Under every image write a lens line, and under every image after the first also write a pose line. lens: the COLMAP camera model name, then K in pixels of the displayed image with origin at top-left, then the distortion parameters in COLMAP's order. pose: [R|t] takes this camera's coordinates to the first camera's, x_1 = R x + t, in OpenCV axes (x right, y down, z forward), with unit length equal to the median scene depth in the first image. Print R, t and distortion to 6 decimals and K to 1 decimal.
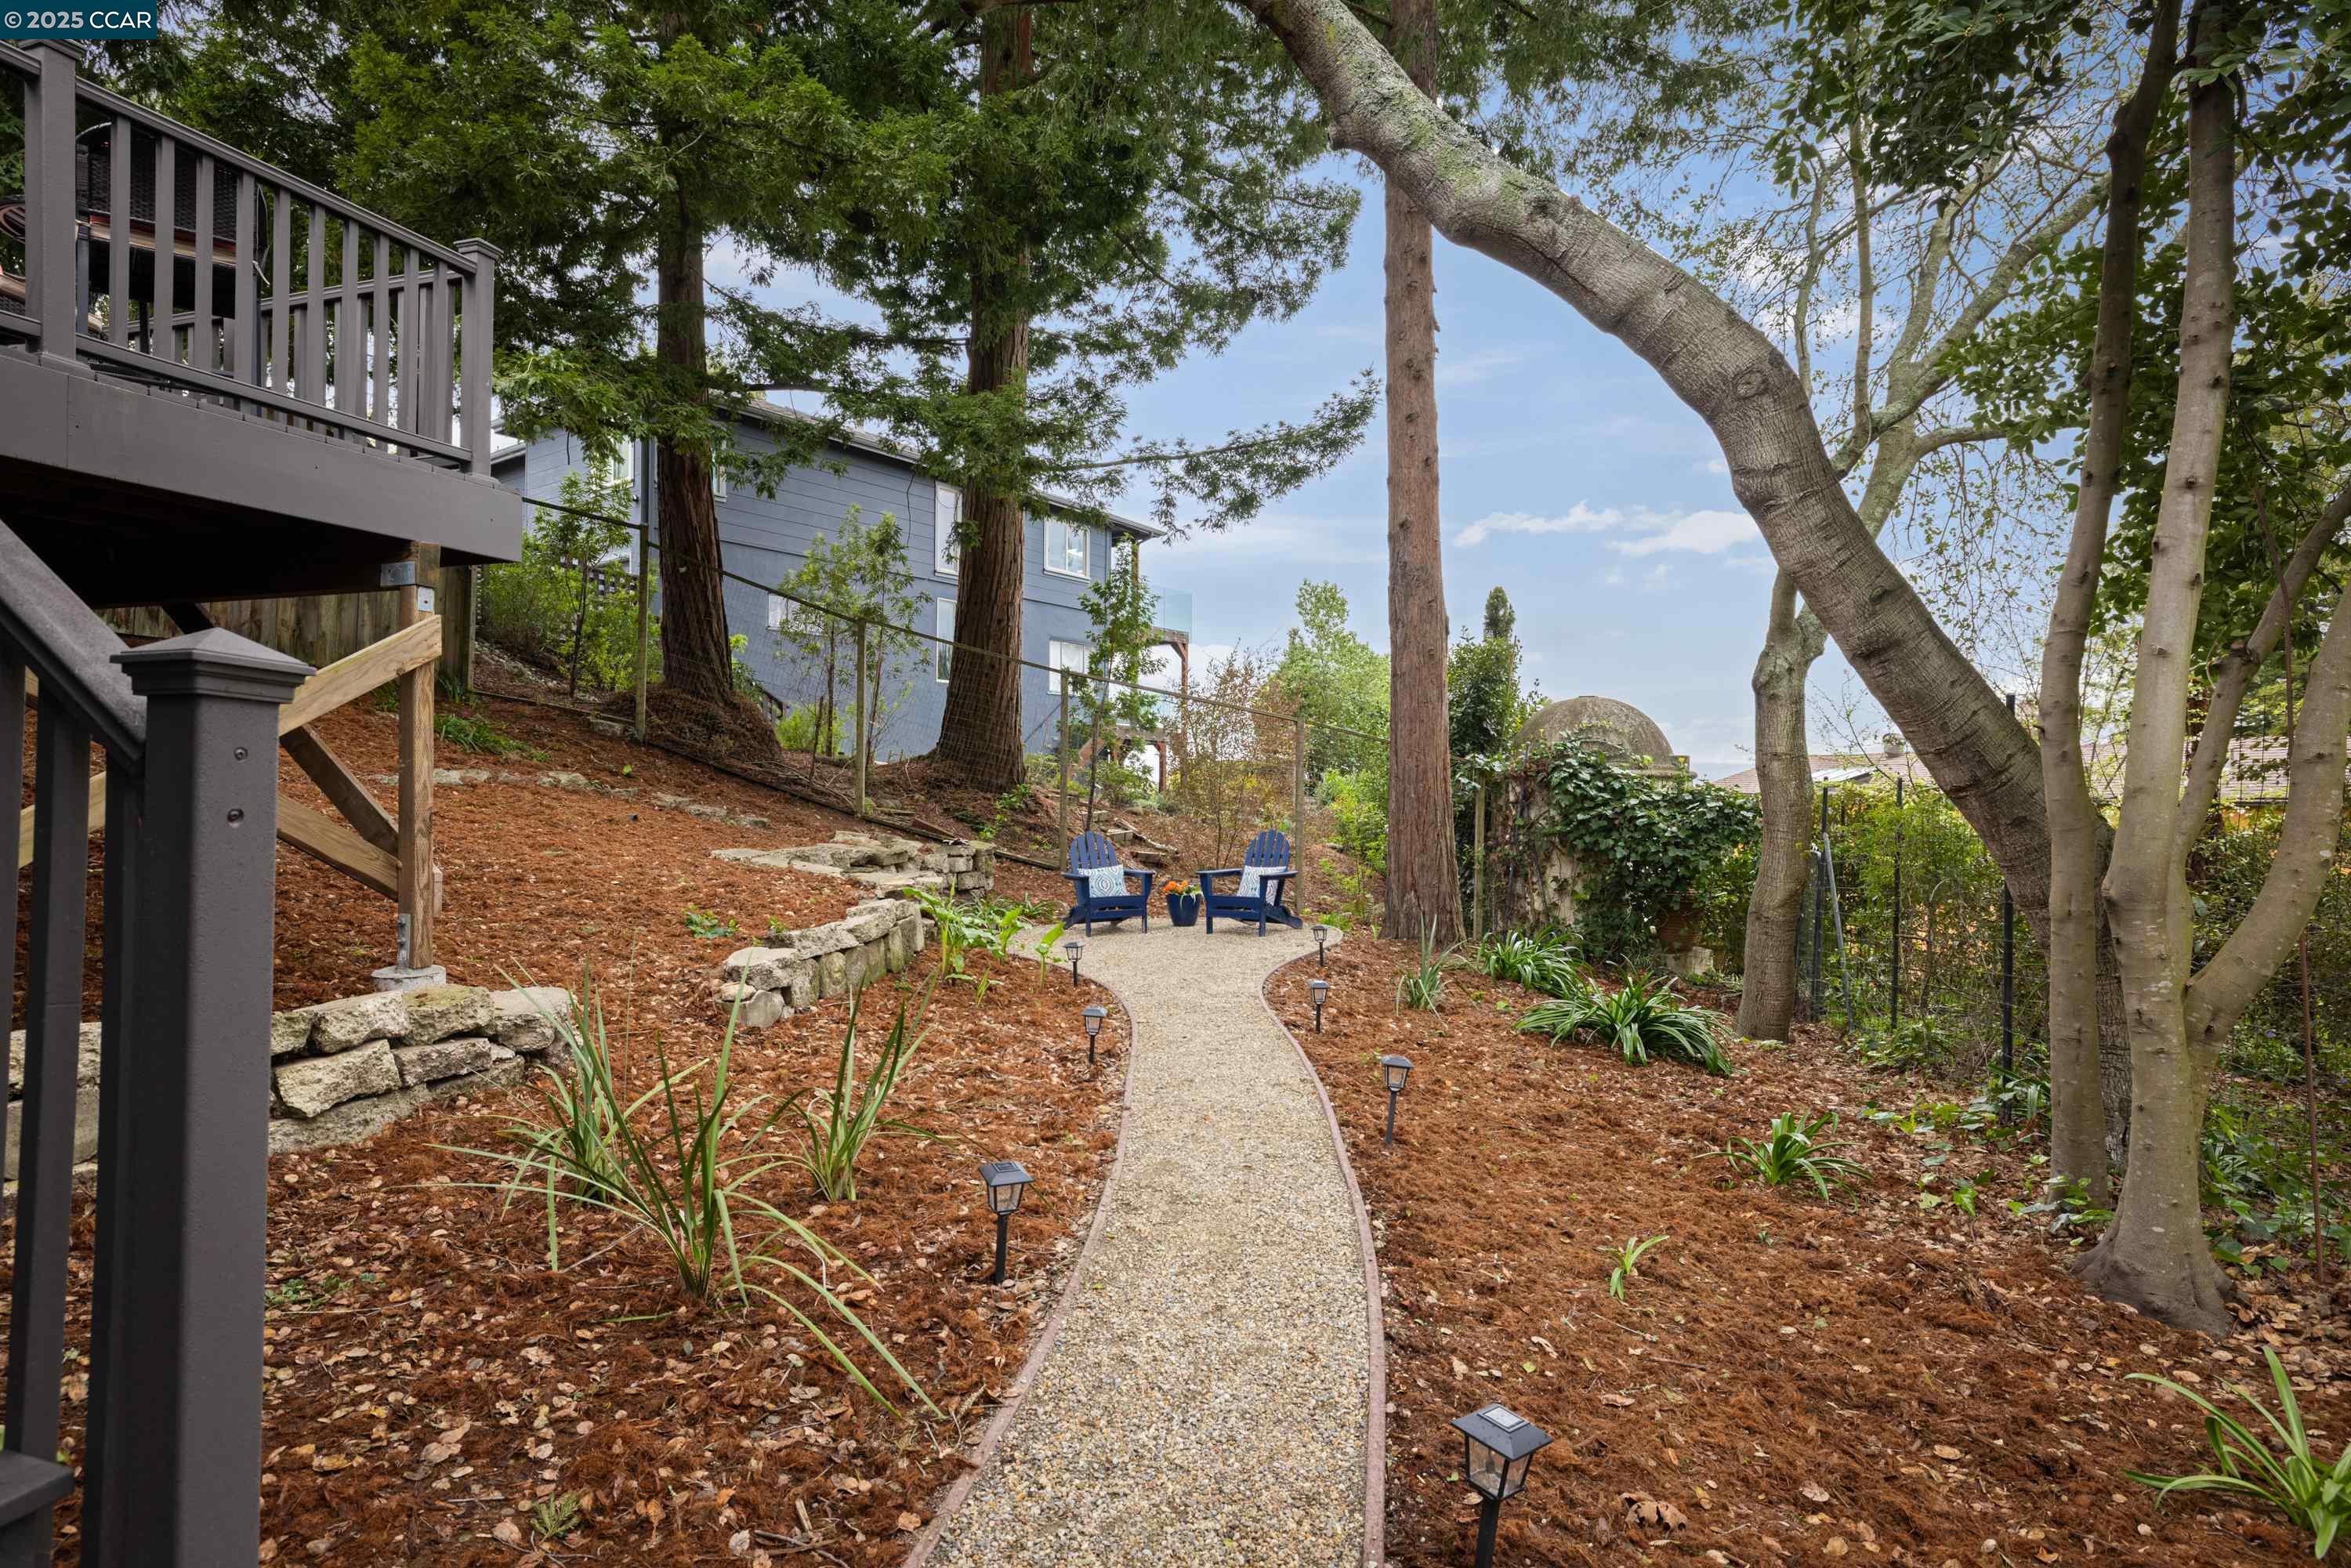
lens RADIAL K [[1202.3, 0, 1175.5], [0, 1202.3, 784.0], [0, 0, 1]] dist [0.000398, 0.000126]
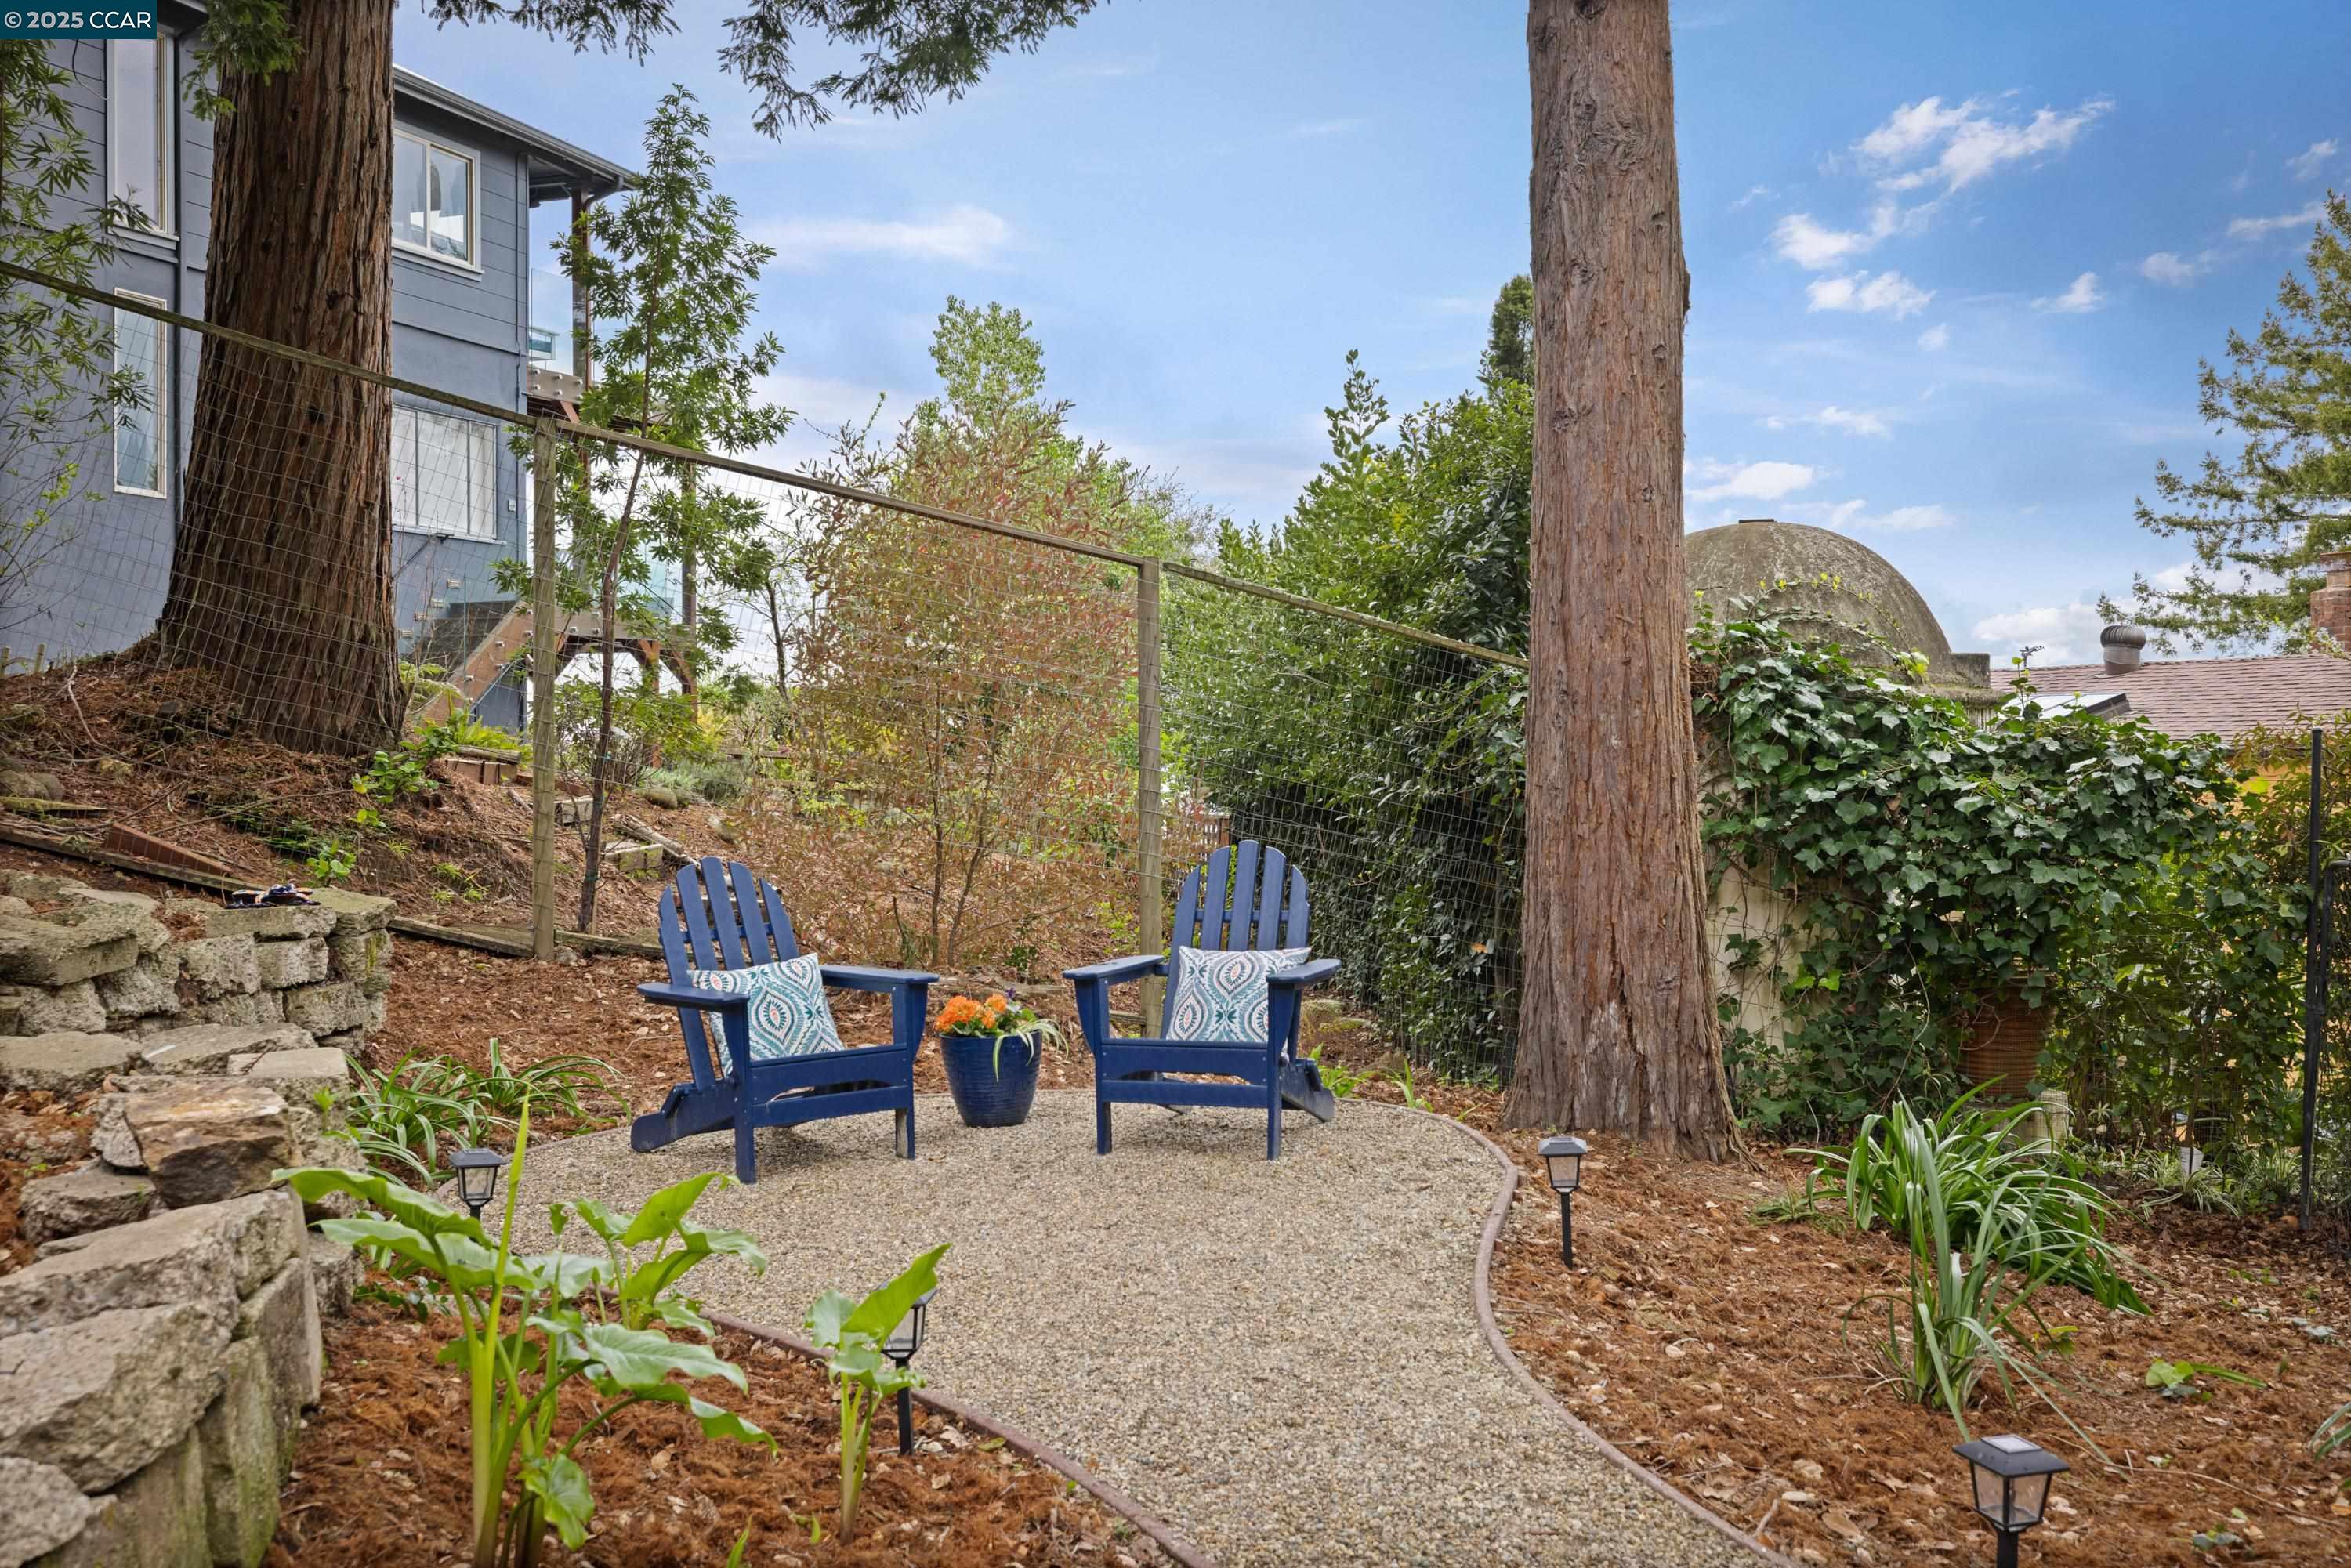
lens RADIAL K [[2300.2, 0, 1174.5], [0, 2300.2, 743.2], [0, 0, 1]] dist [0.002406, 0.003859]
pose [[0.968305, -0.007742, 0.249649, -0.083980], [0.007621, 0.999970, 0.001448, 0.006245], [-0.249653, 0.000501, 0.968335, 0.271123]]
